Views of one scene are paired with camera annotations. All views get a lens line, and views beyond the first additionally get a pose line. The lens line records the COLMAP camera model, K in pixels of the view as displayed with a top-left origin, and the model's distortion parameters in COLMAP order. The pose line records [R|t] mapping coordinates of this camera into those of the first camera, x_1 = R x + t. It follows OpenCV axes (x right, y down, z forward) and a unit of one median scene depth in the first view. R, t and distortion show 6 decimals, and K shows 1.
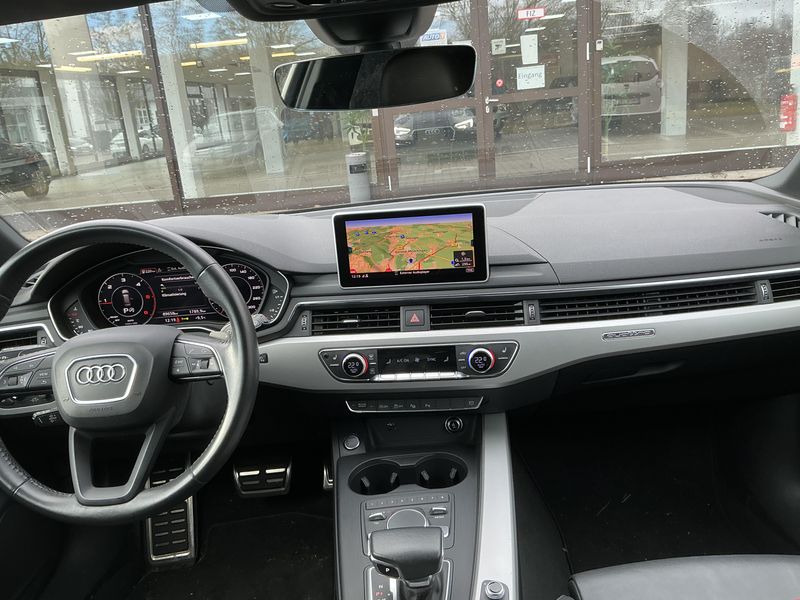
lens RADIAL K [[661.9, 0, 403.5], [0, 661.9, 299.3], [0, 0, 1]] dist [0.057869, -0.099903]
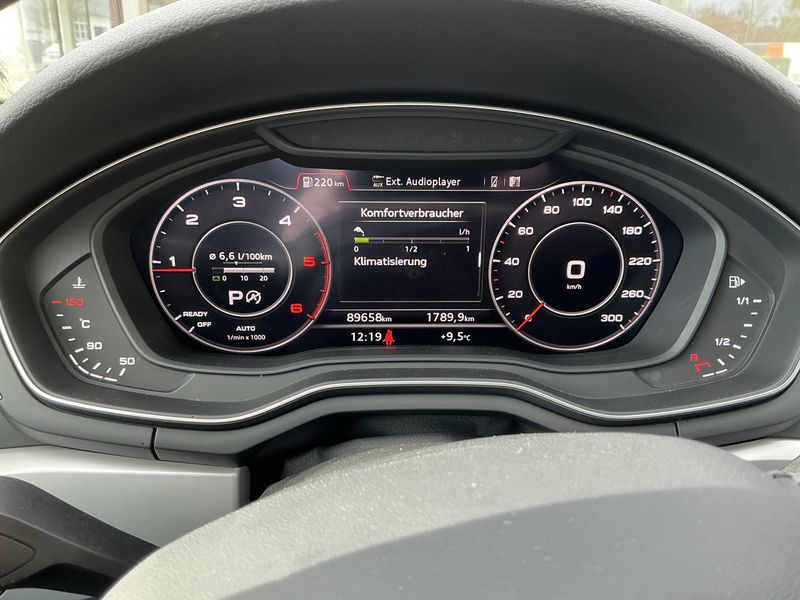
lens RADIAL K [[661.9, 0, 398.2], [0, 661.9, 300.4], [0, 0, 1]] dist [0.057869, -0.099903]
pose [[0.992181, 0.080031, 0.095768, -0.368605], [-0.085970, 0.994515, 0.059572, -0.007727], [-0.090475, -0.067340, 0.993619, 0.672241]]
